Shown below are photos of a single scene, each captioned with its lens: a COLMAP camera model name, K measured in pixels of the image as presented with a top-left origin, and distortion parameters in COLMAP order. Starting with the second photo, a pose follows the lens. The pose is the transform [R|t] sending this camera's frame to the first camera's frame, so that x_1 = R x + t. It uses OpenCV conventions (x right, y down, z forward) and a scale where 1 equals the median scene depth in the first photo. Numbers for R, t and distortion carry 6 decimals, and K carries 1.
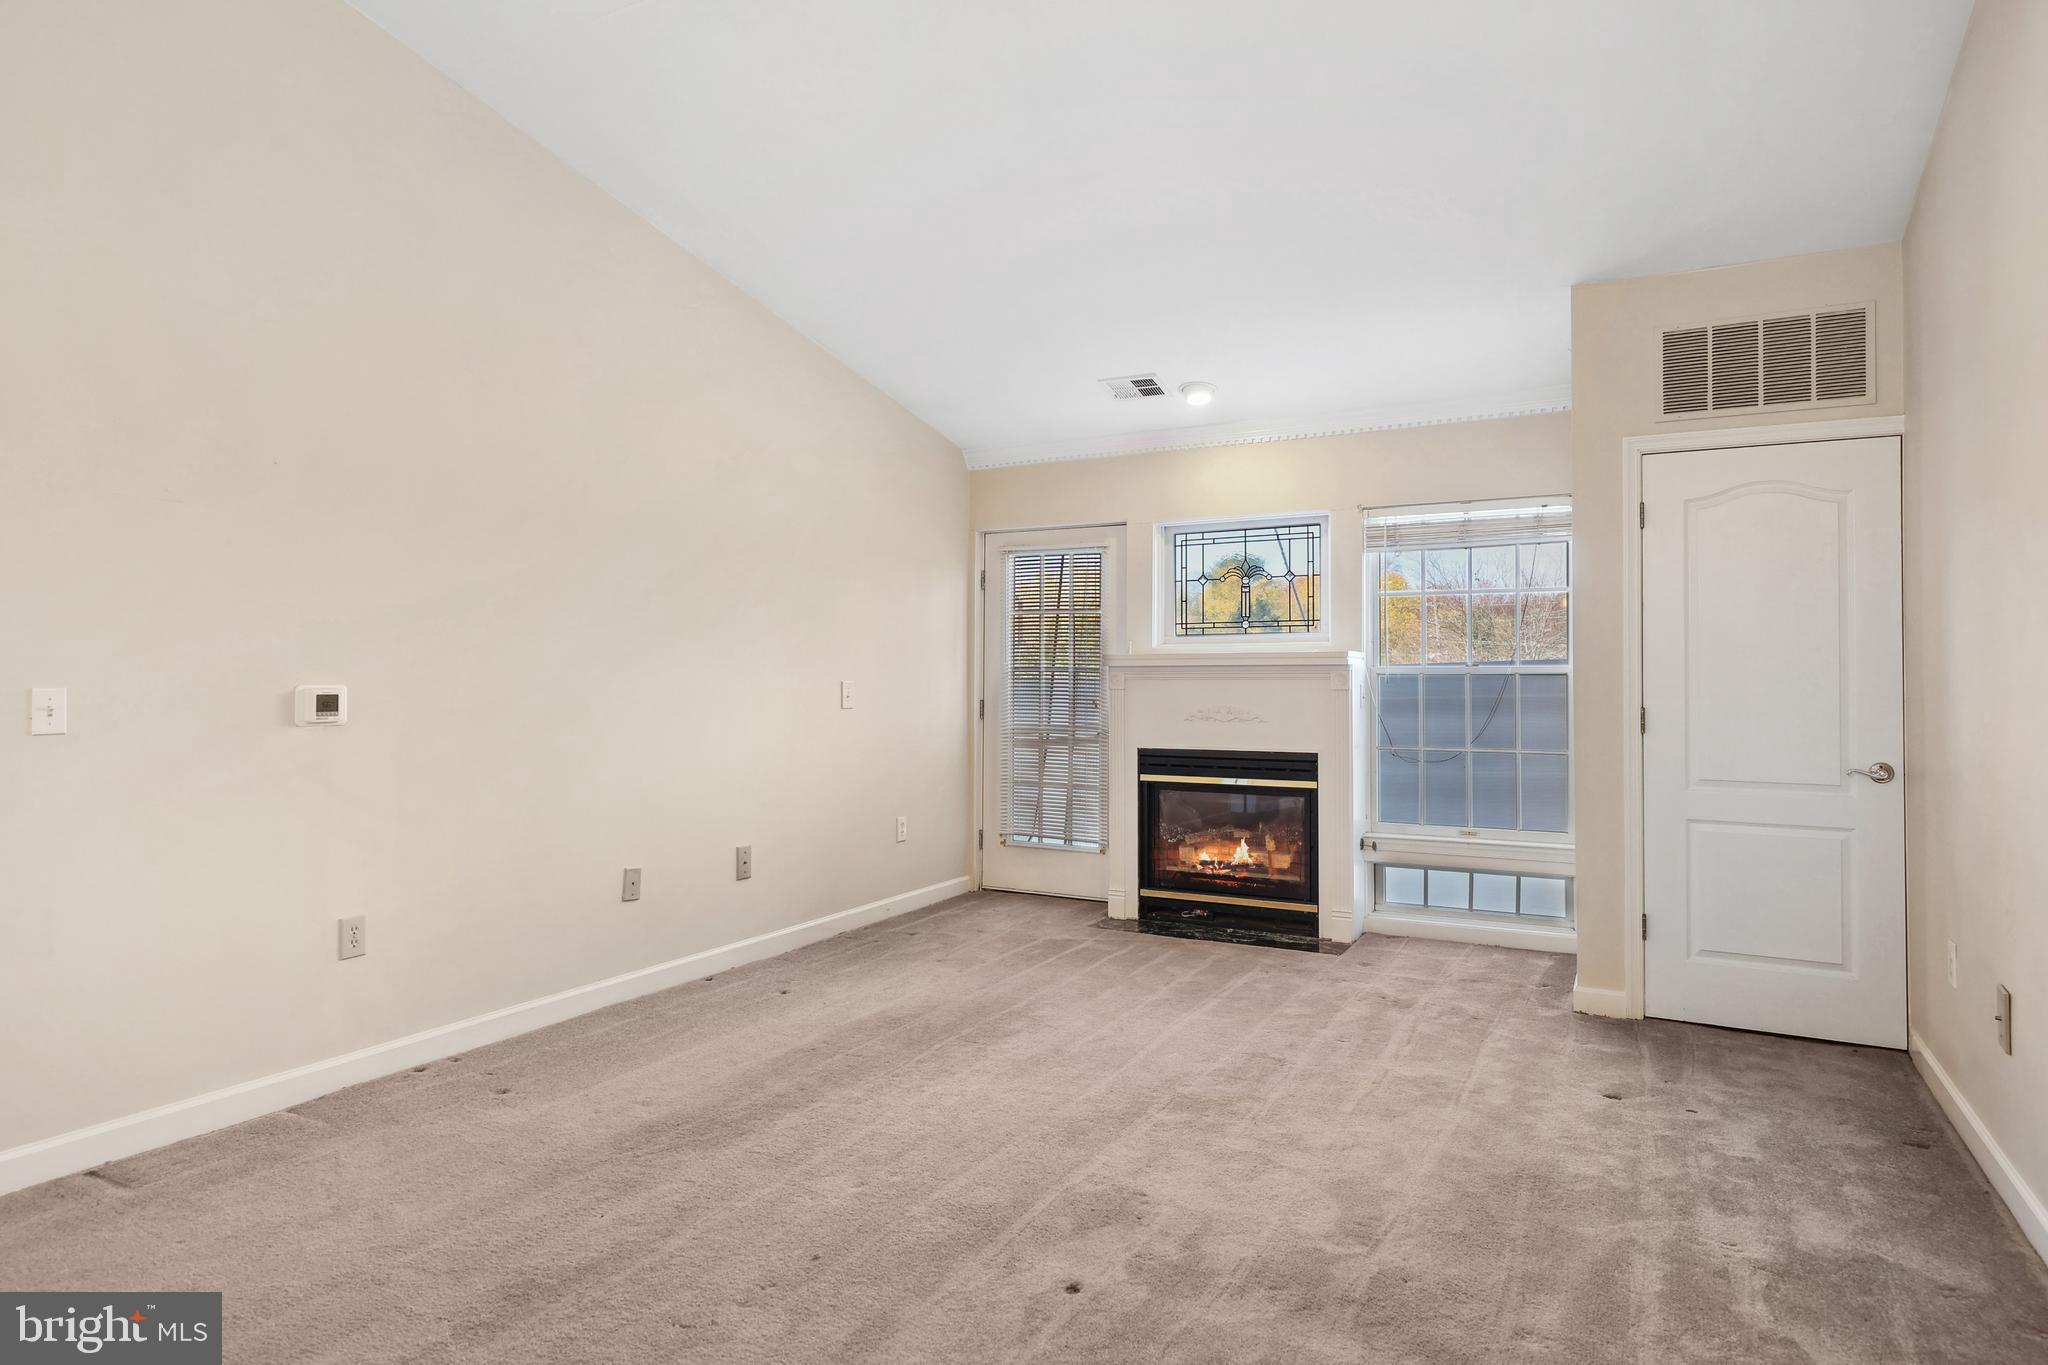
lens RADIAL K [[1165.9, 0, 1022.6], [0, 1165.9, 640.3], [0, 0, 1]] dist [0.003045, 0.000126]
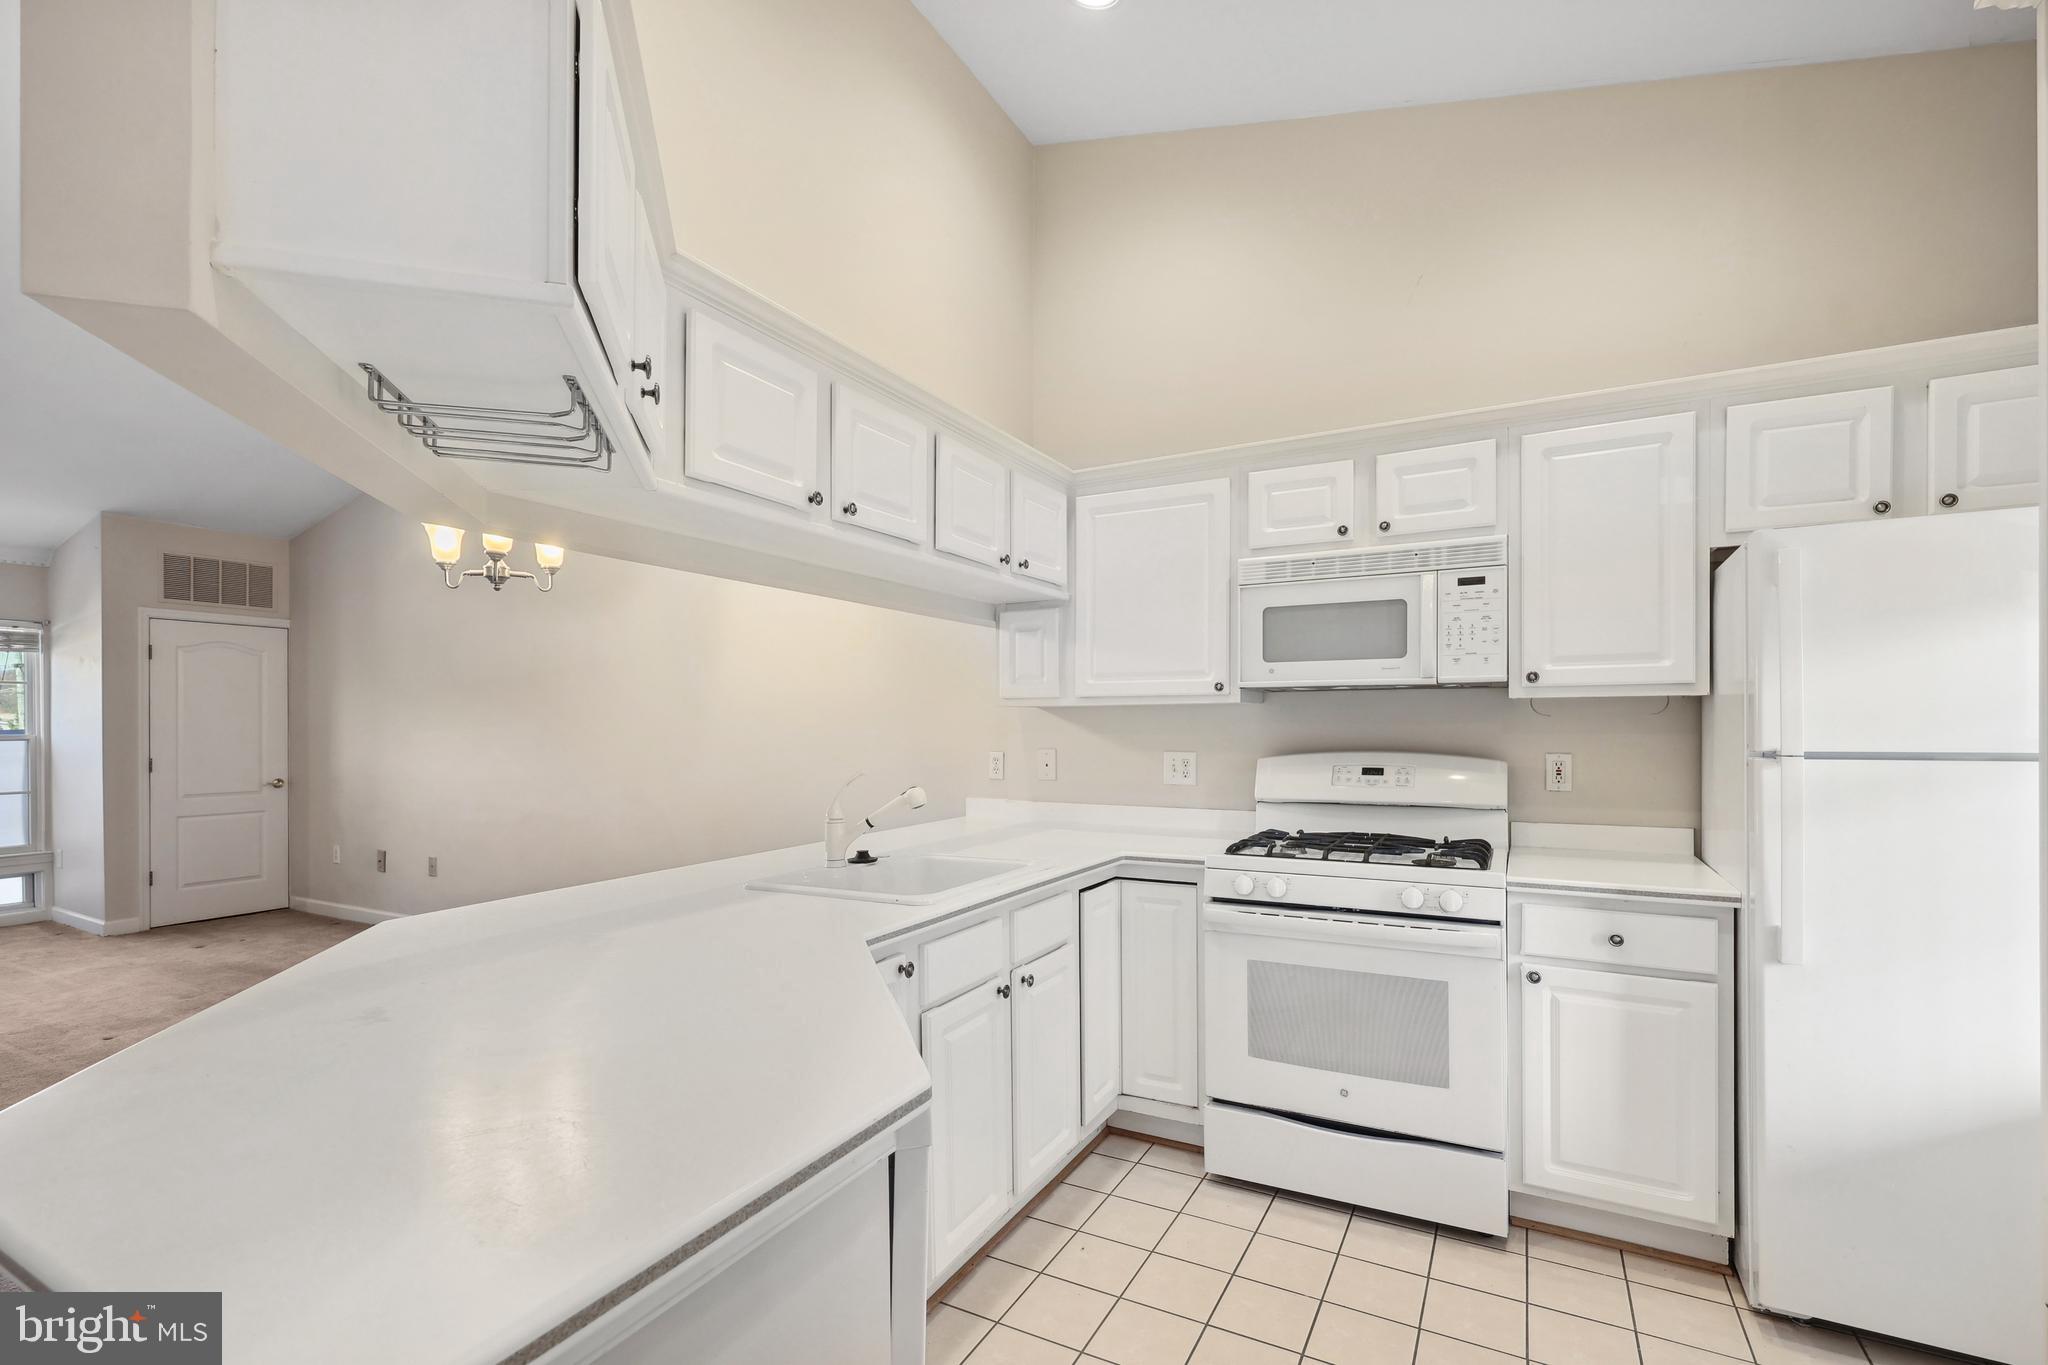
lens RADIAL K [[906.5, 0, 1032.0], [0, 906.5, 725.1], [0, 0, 1]] dist [-0.001680, -0.000268]
pose [[-0.010605, -0.002367, 0.999941, -0.660325], [-0.025625, 0.999669, 0.002094, -0.024417], [-0.999615, -0.025601, -0.010662, -0.262194]]
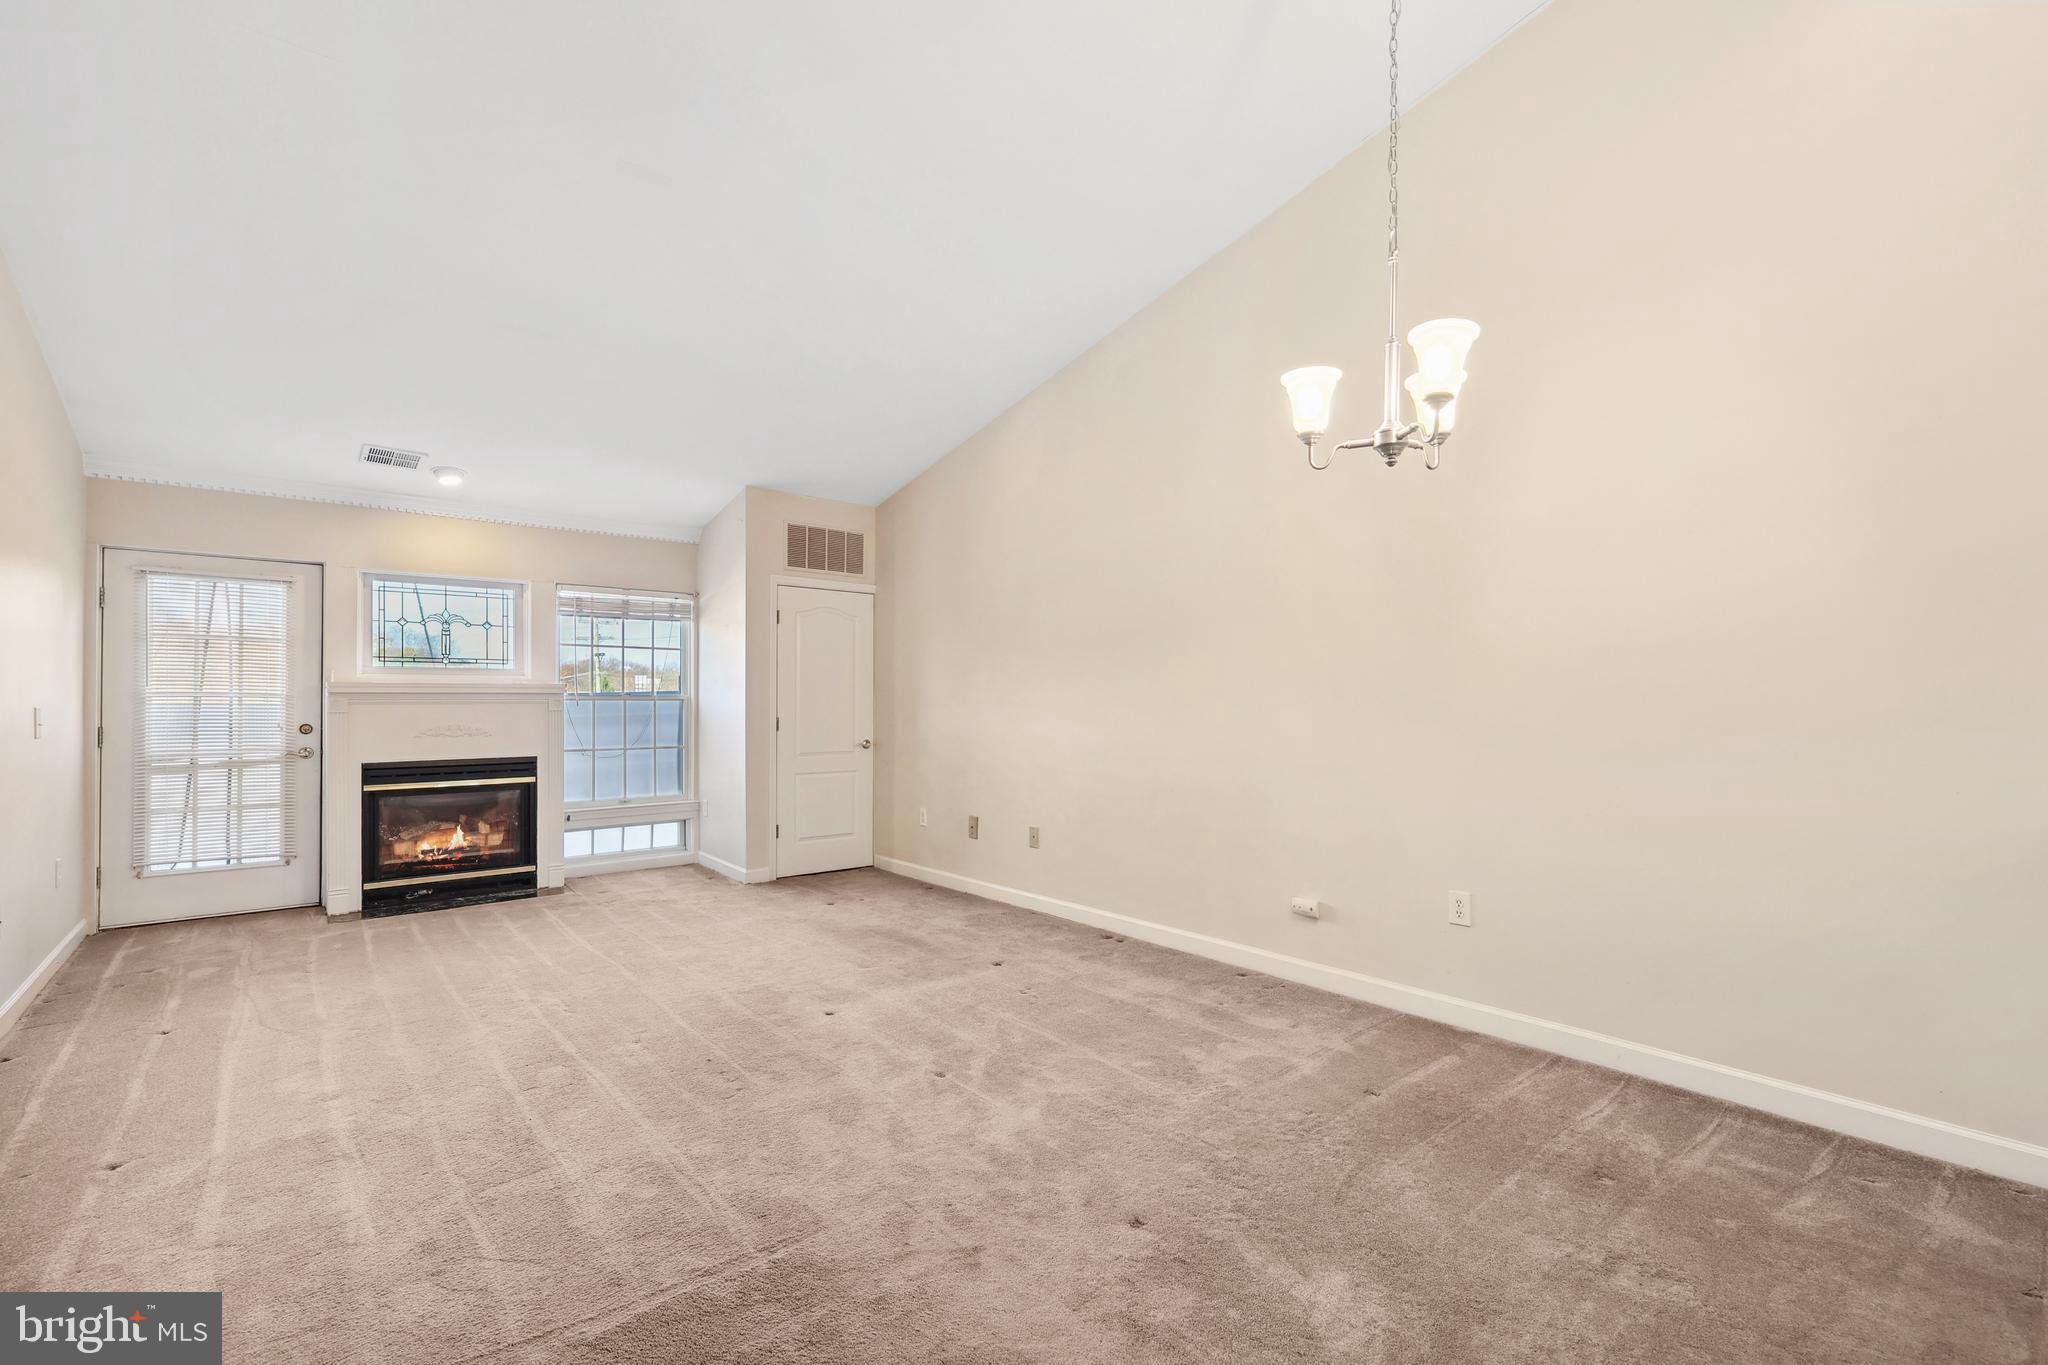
lens RADIAL K [[887.0, 0, 1024.0], [0, 887.0, 682.5], [0, 0, 1]] dist [-0.000069, 0.000000]
pose [[0.364544, 0.019852, 0.930974, -0.504093], [-0.028231, 0.999549, -0.010260, 0.002736], [-0.930758, -0.022542, 0.364940, 0.069502]]
